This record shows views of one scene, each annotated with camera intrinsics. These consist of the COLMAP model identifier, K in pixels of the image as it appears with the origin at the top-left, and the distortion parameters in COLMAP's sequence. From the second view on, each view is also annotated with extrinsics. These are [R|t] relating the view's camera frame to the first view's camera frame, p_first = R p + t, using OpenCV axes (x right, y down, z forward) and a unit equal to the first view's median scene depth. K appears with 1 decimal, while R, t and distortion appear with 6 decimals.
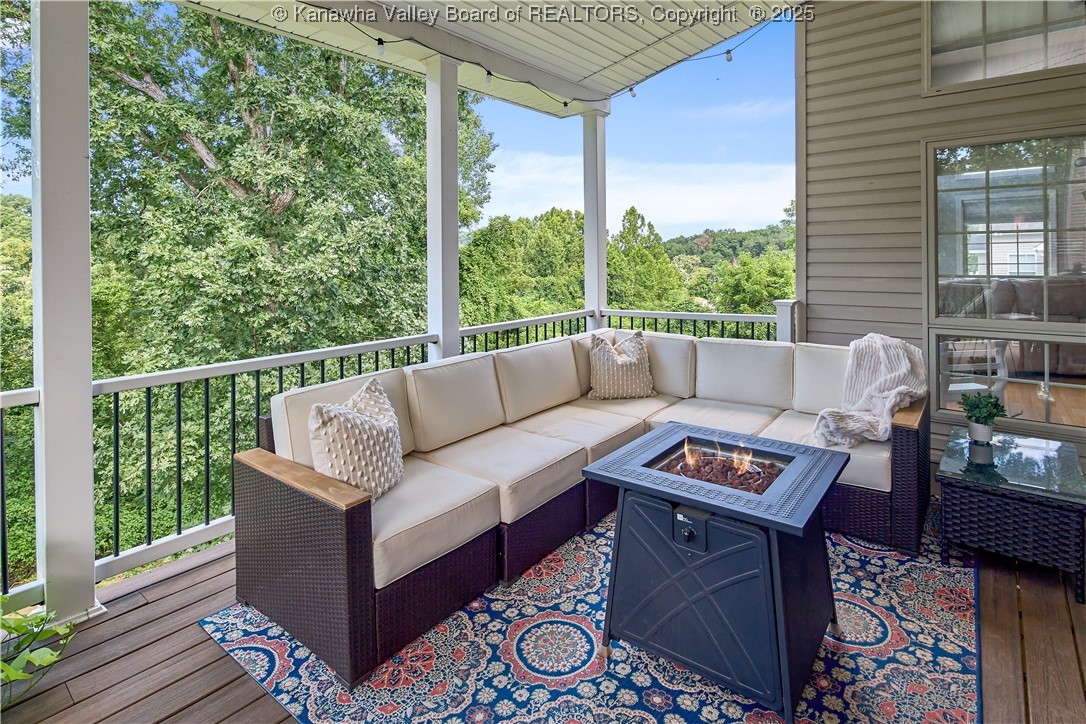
lens RADIAL K [[556.5, 0, 542.0], [0, 556.5, 267.5], [0, 0, 1]] dist [-0.002761, -0.000338]
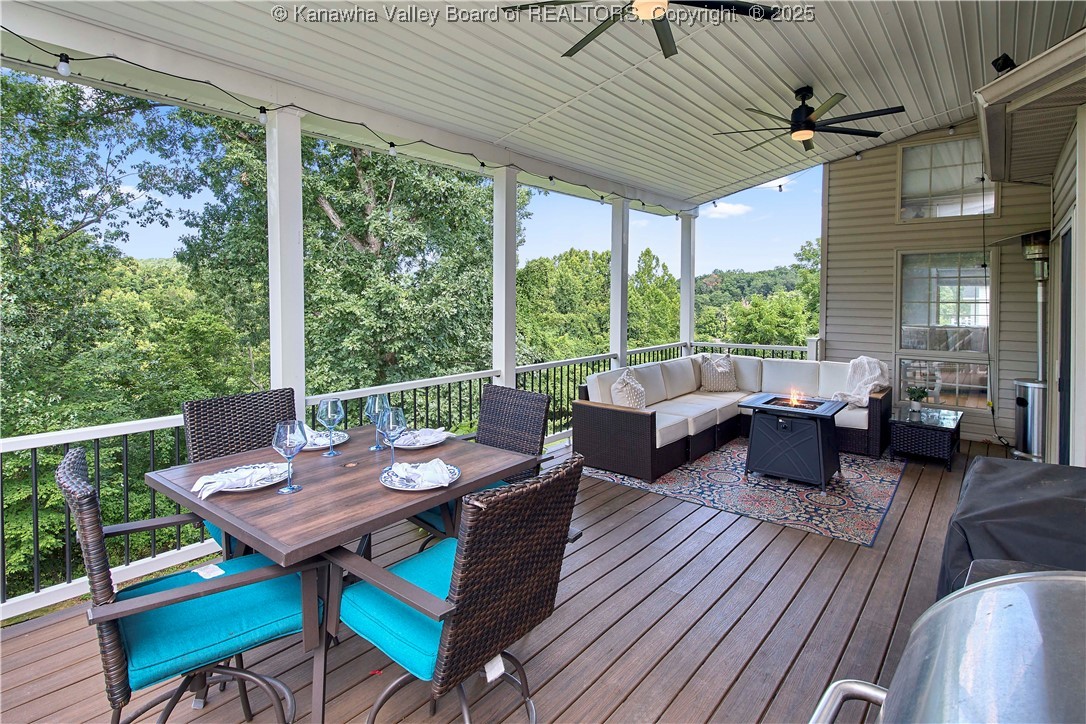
lens RADIAL K [[537.5, 0, 544.7], [0, 537.5, 309.0], [0, 0, 1]] dist [0.000196, -0.000667]
pose [[0.999684, 0.015955, -0.019419, -0.133951], [-0.015774, 0.999831, 0.009447, -0.012102], [0.019566, -0.009138, 0.999767, -0.250888]]
